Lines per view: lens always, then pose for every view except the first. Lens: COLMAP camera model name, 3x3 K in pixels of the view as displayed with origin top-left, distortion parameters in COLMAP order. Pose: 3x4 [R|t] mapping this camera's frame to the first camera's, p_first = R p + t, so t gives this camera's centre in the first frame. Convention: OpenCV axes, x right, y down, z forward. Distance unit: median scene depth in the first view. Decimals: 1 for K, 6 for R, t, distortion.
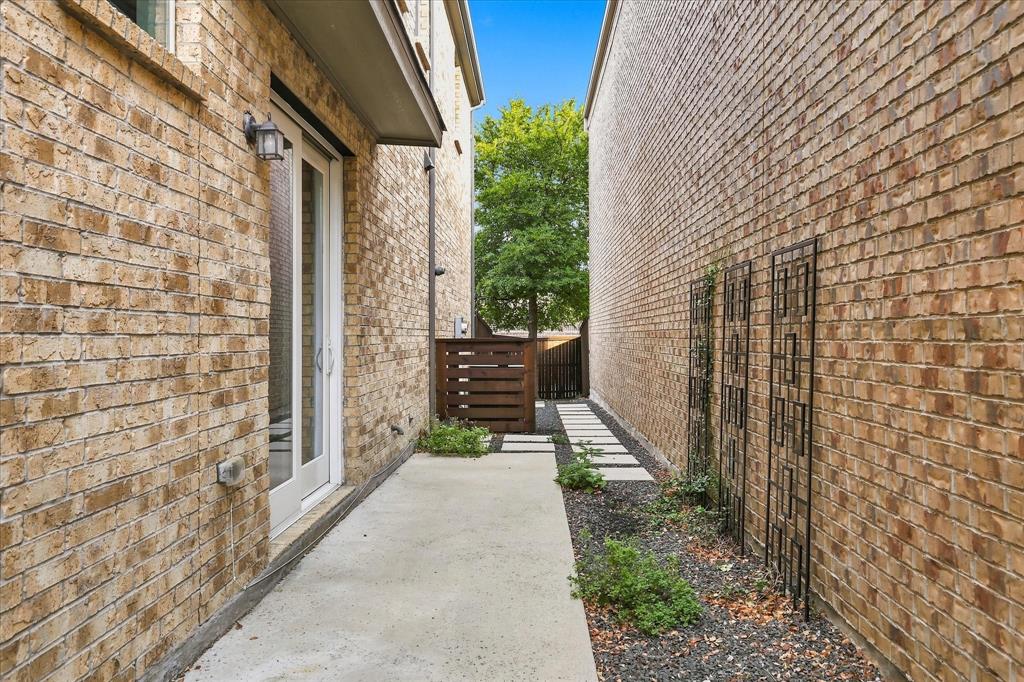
lens RADIAL K [[448.6, 0, 513.1], [0, 448.6, 341.0], [0, 0, 1]] dist [0.010112, 0.000488]
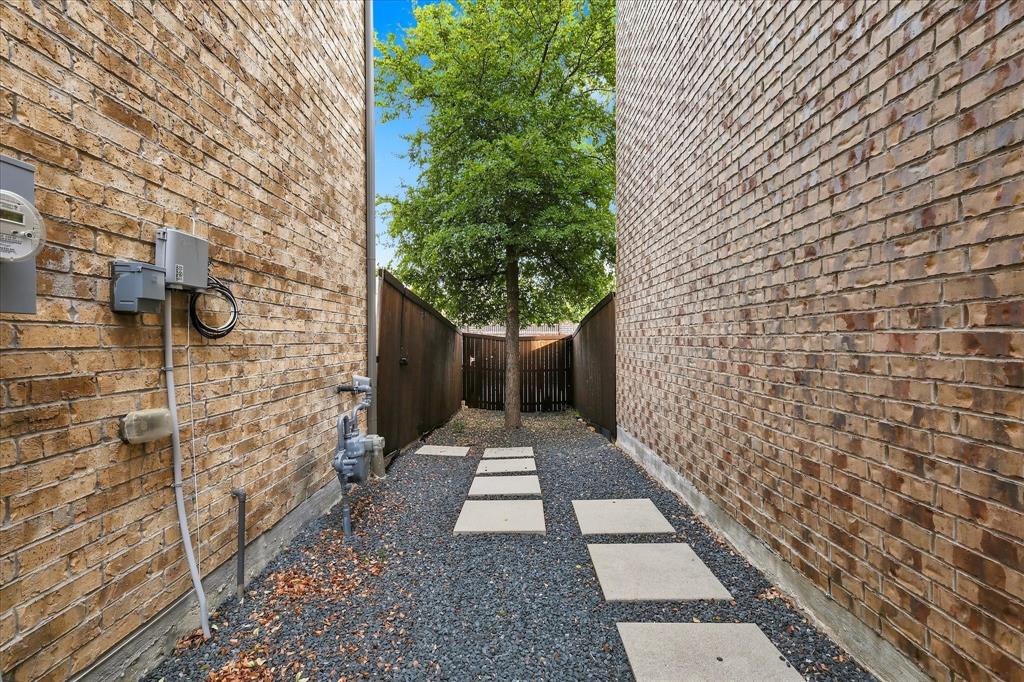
lens RADIAL K [[448.6, 0, 513.1], [0, 448.6, 341.0], [0, 0, 1]] dist [0.010112, 0.000488]
pose [[0.998897, -0.012519, 0.045253, 0.011711], [0.012386, 0.999918, 0.003208, -0.001546], [-0.045290, -0.002644, 0.998970, 0.281381]]
